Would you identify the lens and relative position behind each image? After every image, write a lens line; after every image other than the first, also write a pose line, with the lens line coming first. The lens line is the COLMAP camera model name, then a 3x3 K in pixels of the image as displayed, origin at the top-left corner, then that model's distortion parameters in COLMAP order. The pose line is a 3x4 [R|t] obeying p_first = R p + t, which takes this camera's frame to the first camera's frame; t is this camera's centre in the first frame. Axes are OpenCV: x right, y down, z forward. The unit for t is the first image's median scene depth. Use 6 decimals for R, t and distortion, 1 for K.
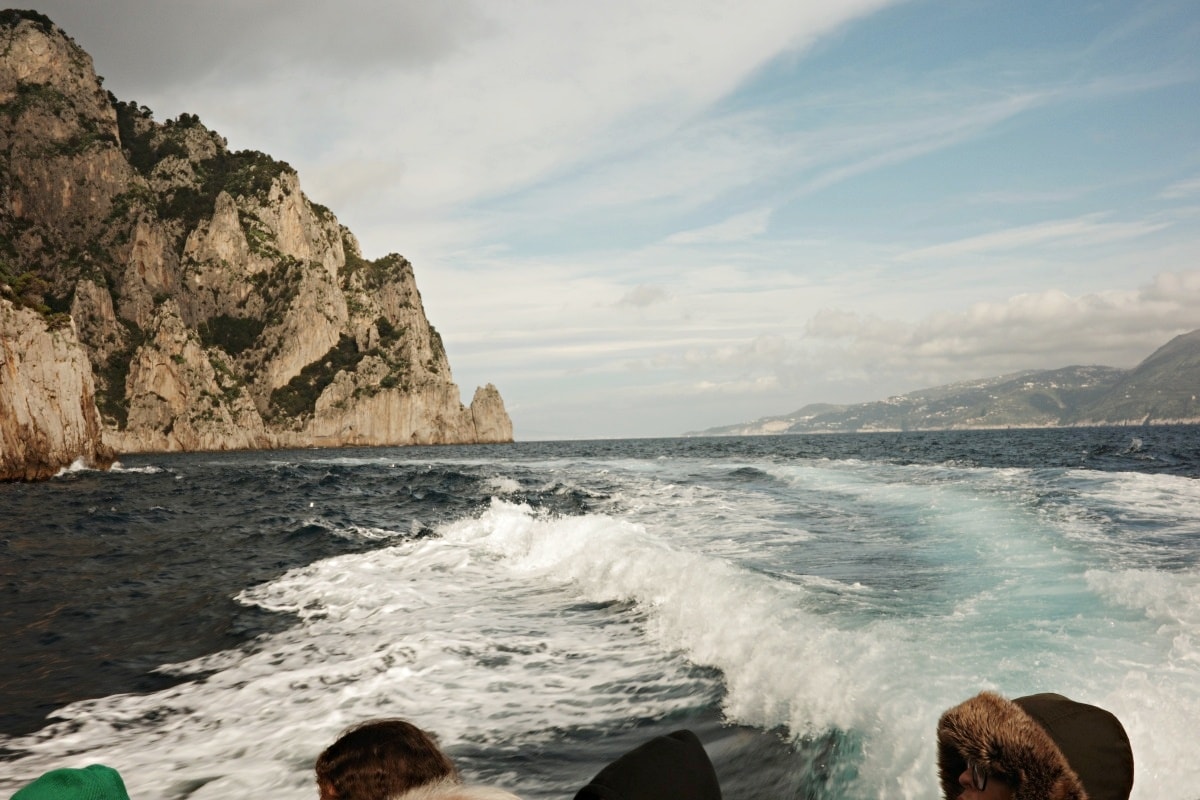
lens RADIAL K [[1368.8, 0, 634.8], [0, 1368.8, 399.1], [0, 0, 1]] dist [0.026844, 0.058647]
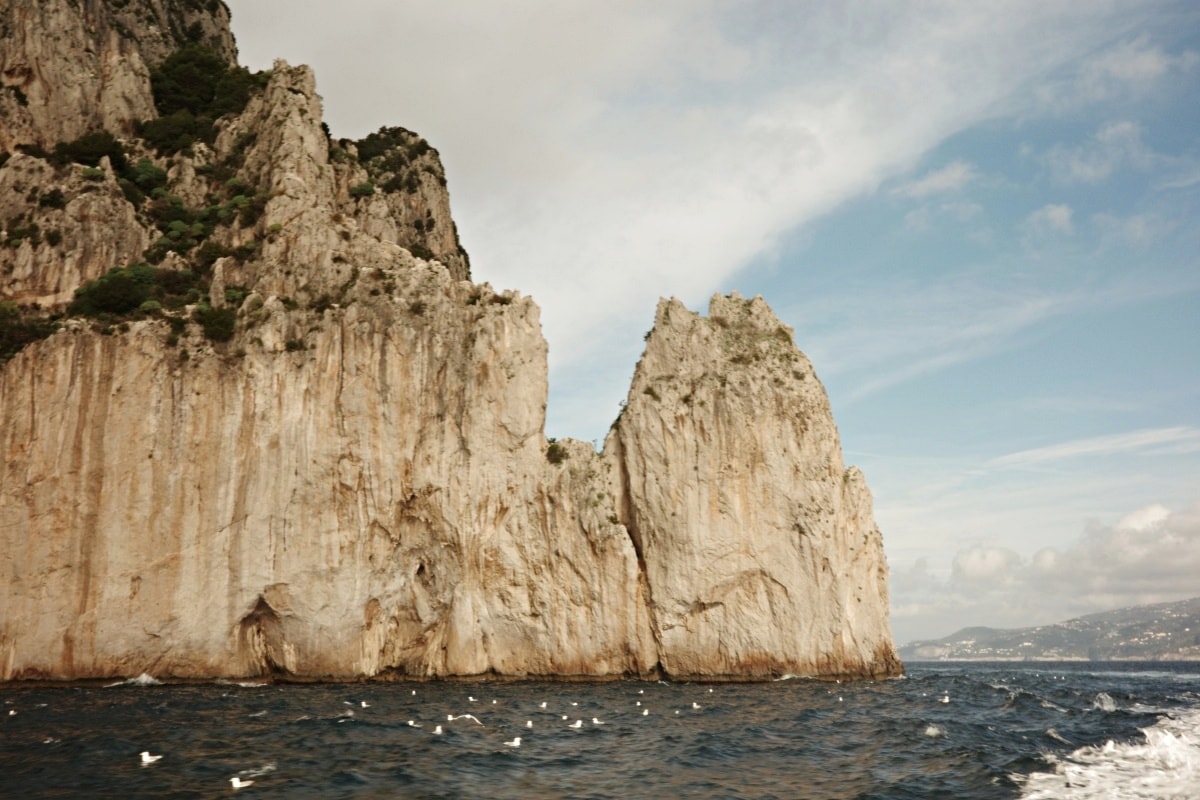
lens RADIAL K [[1368.8, 0, 634.8], [0, 1368.8, 399.1], [0, 0, 1]] dist [0.026844, 0.058647]
pose [[0.996251, 0.000851, -0.086505, -0.103166], [-0.014670, 0.987131, -0.159242, 0.026142], [0.085256, 0.159914, 0.983442, 0.839359]]
